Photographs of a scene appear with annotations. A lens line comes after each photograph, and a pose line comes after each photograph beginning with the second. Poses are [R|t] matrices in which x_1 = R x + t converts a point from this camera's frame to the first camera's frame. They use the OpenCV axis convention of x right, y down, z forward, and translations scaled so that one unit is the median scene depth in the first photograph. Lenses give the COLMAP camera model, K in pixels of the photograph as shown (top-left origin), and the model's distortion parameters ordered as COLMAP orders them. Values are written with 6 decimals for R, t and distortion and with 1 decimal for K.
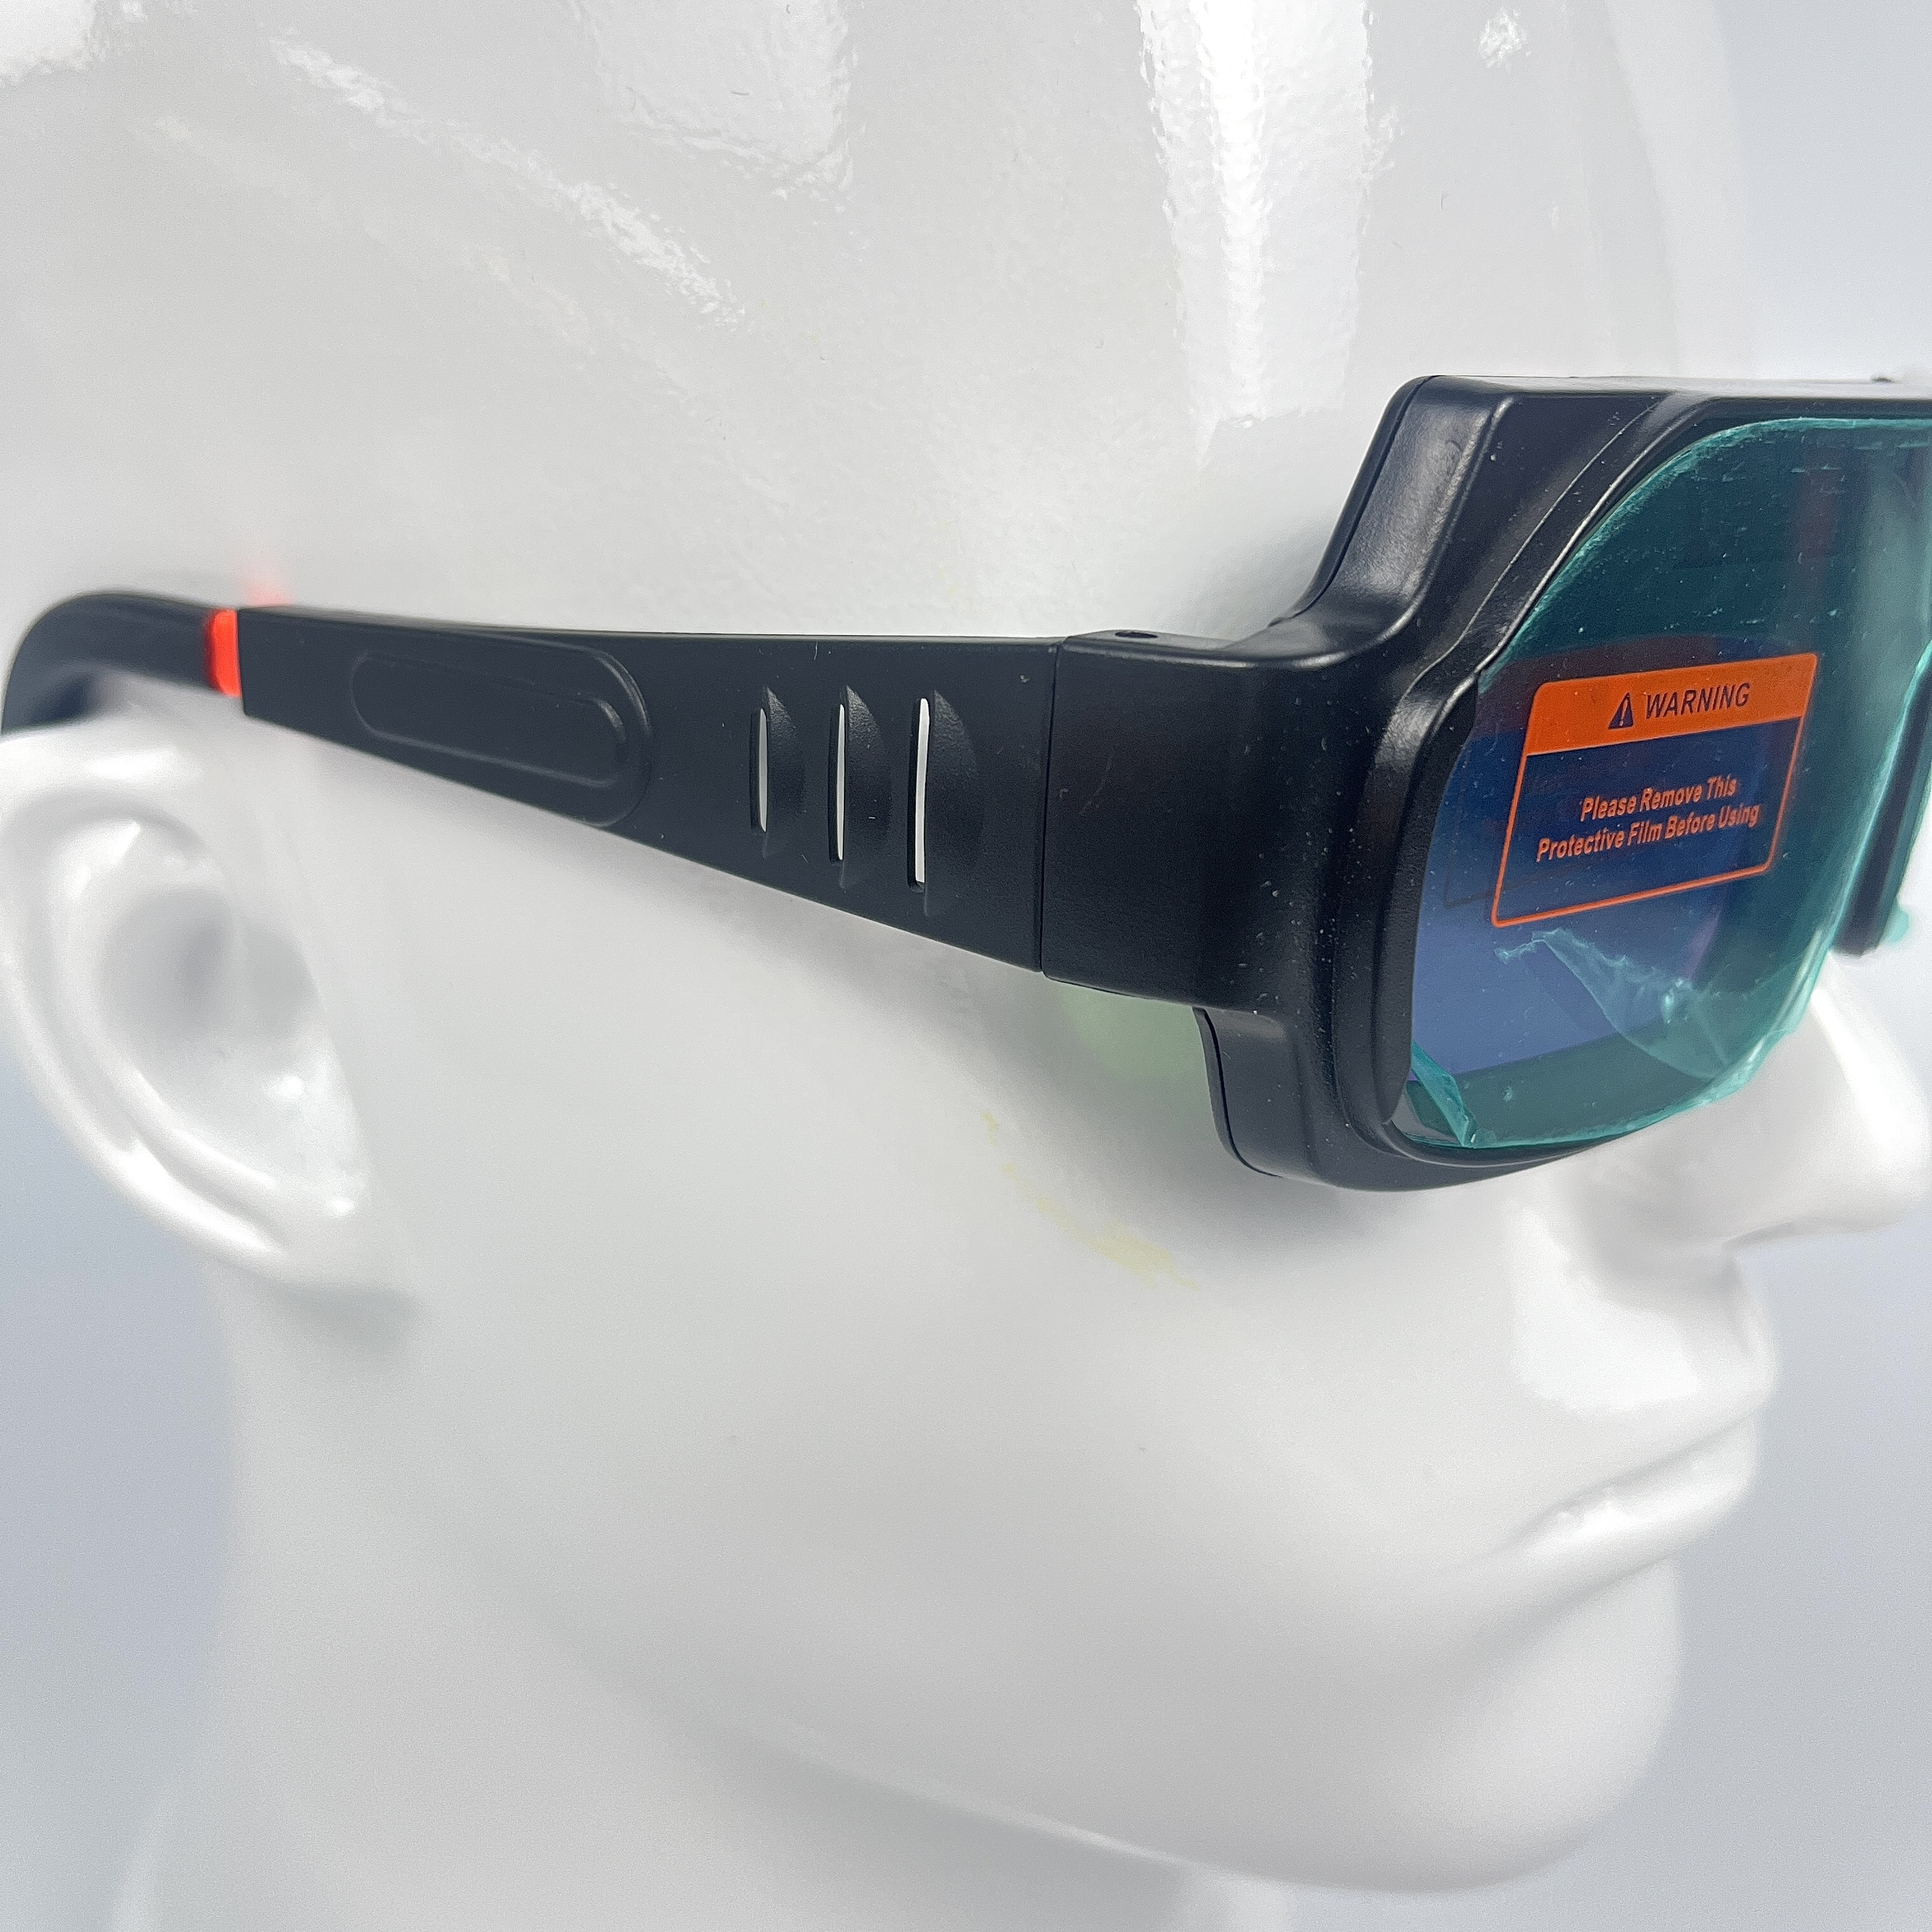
lens RADIAL K [[1949.1, 0, 966.0], [0, 1949.1, 966.0], [0, 0, 1]] dist [-0.009941, -0.117532]
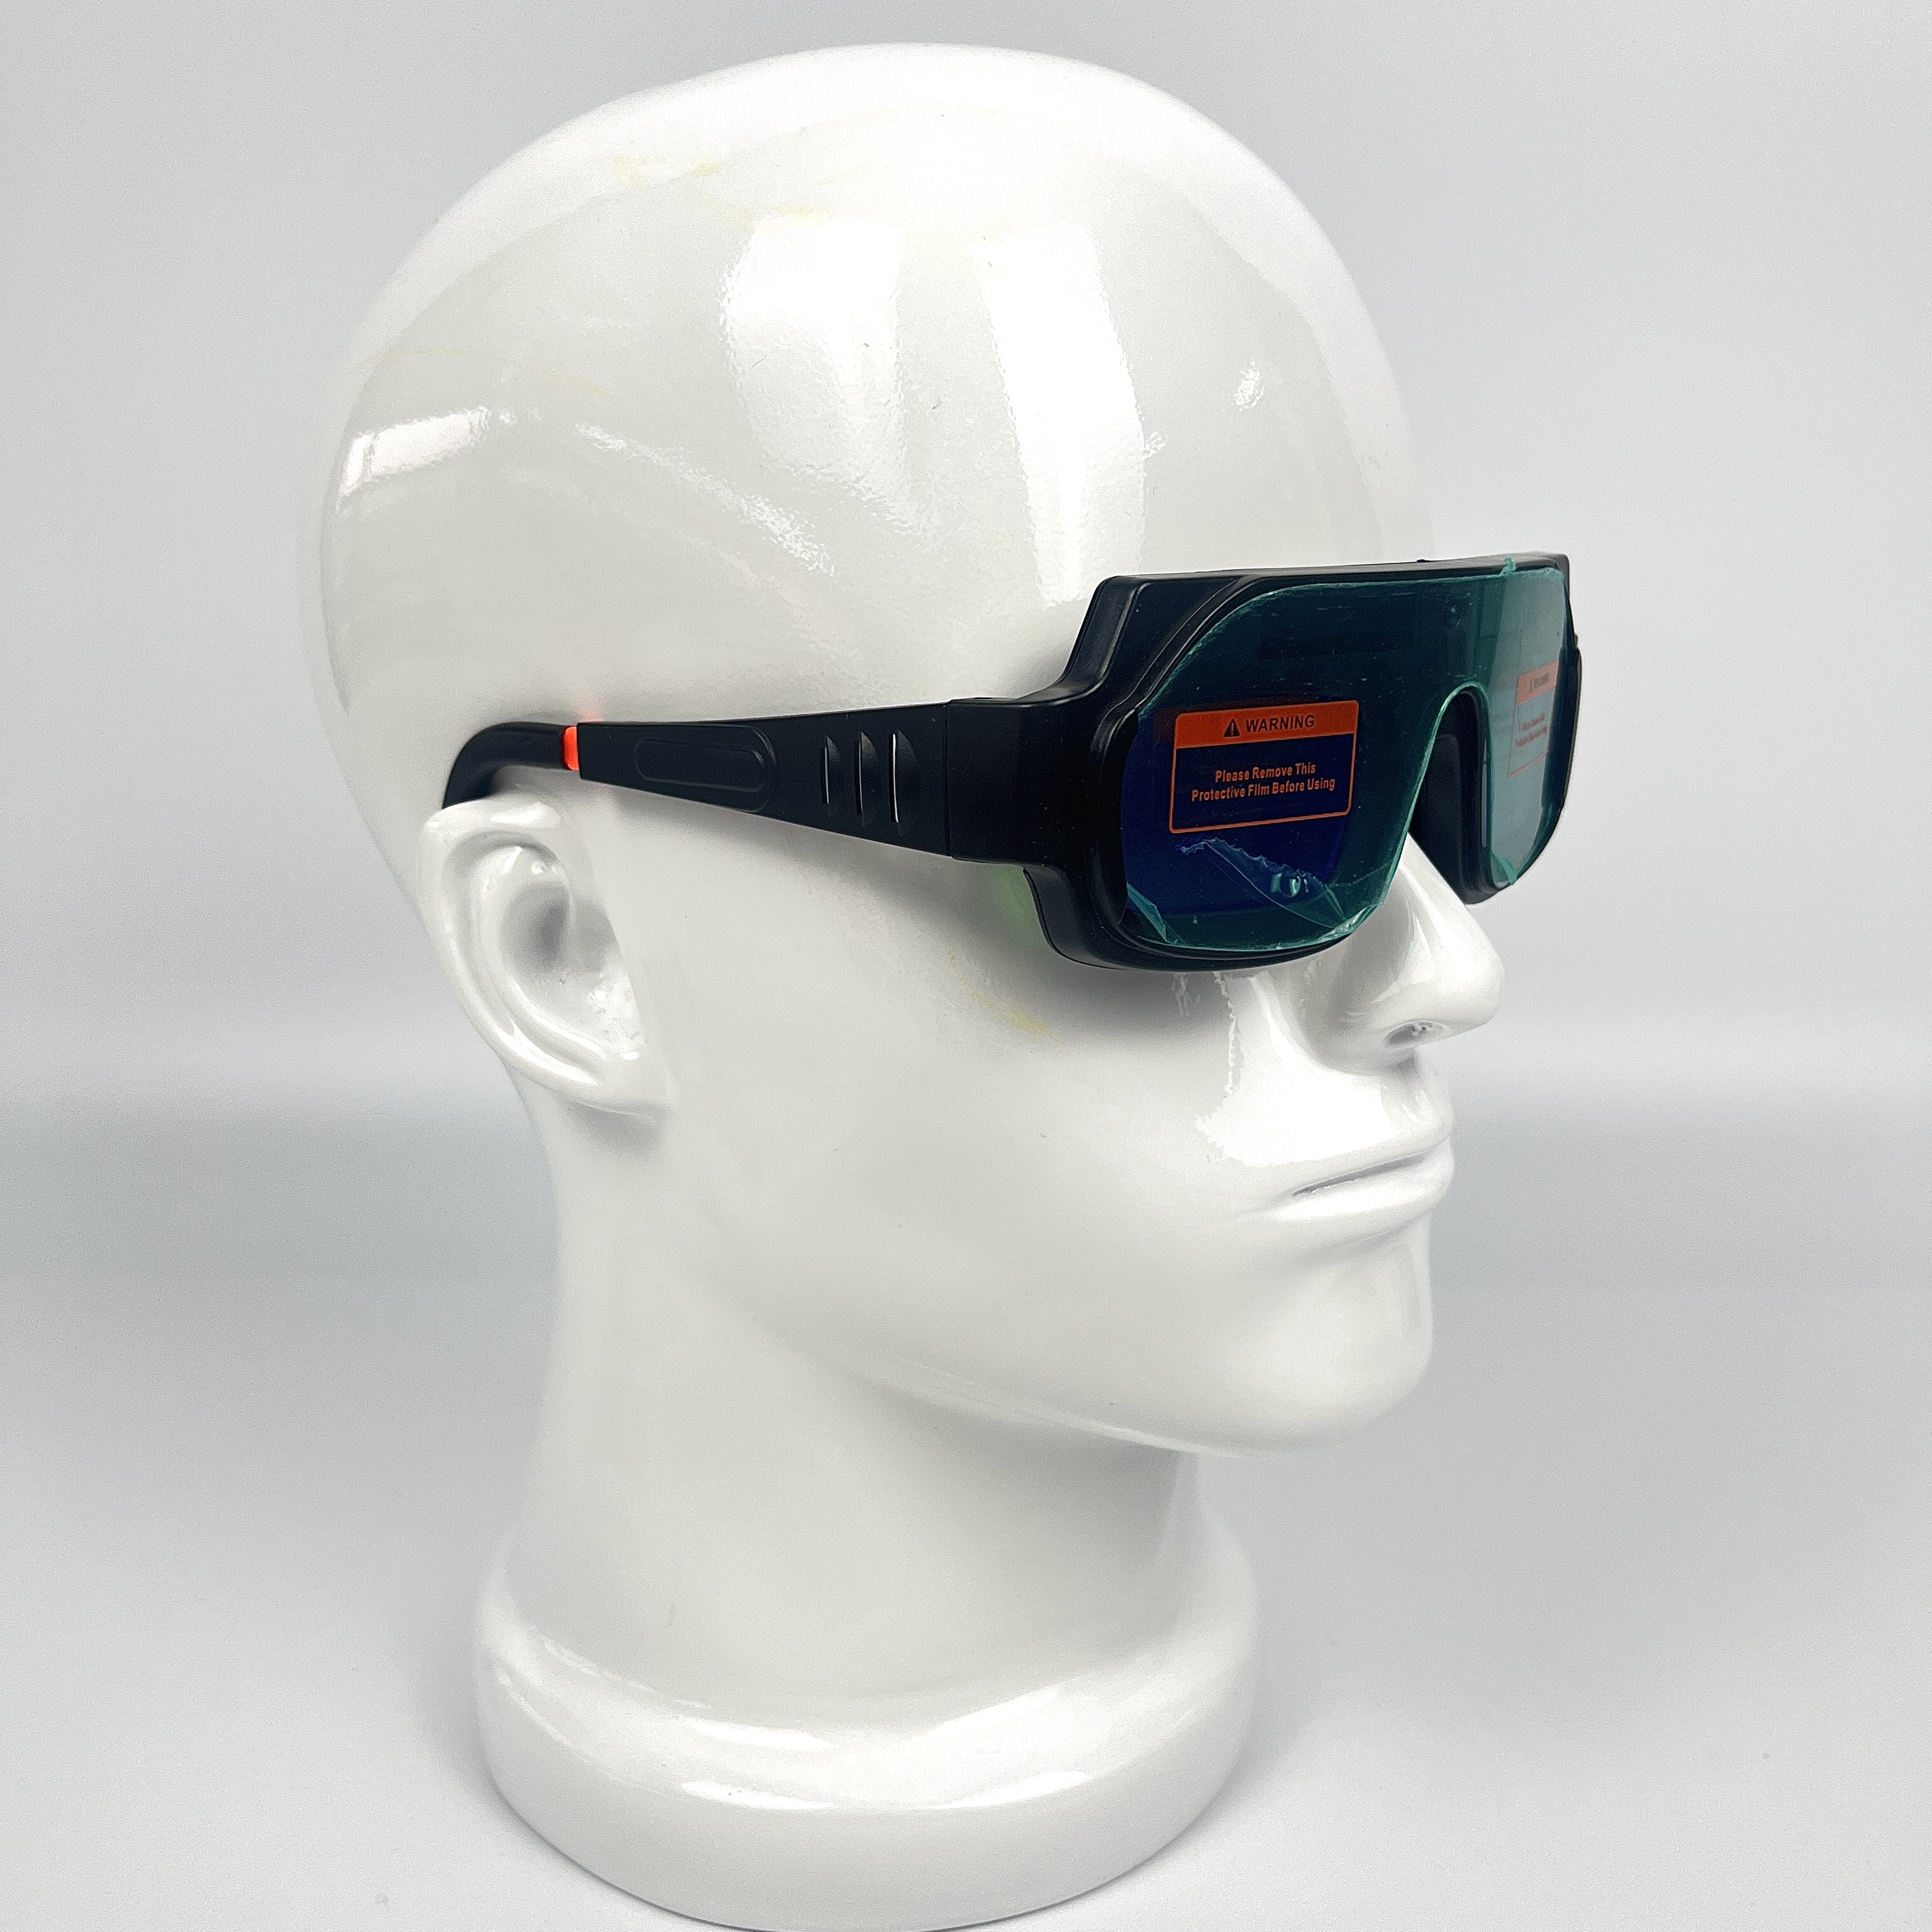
lens RADIAL K [[1949.1, 0, 966.0], [0, 1949.1, 966.0], [0, 0, 1]] dist [-0.009941, -0.117532]
pose [[0.991395, -0.029387, -0.127562, 0.302485], [0.015857, 0.994259, -0.105818, 0.323773], [0.129939, 0.102885, 0.986170, -1.020200]]
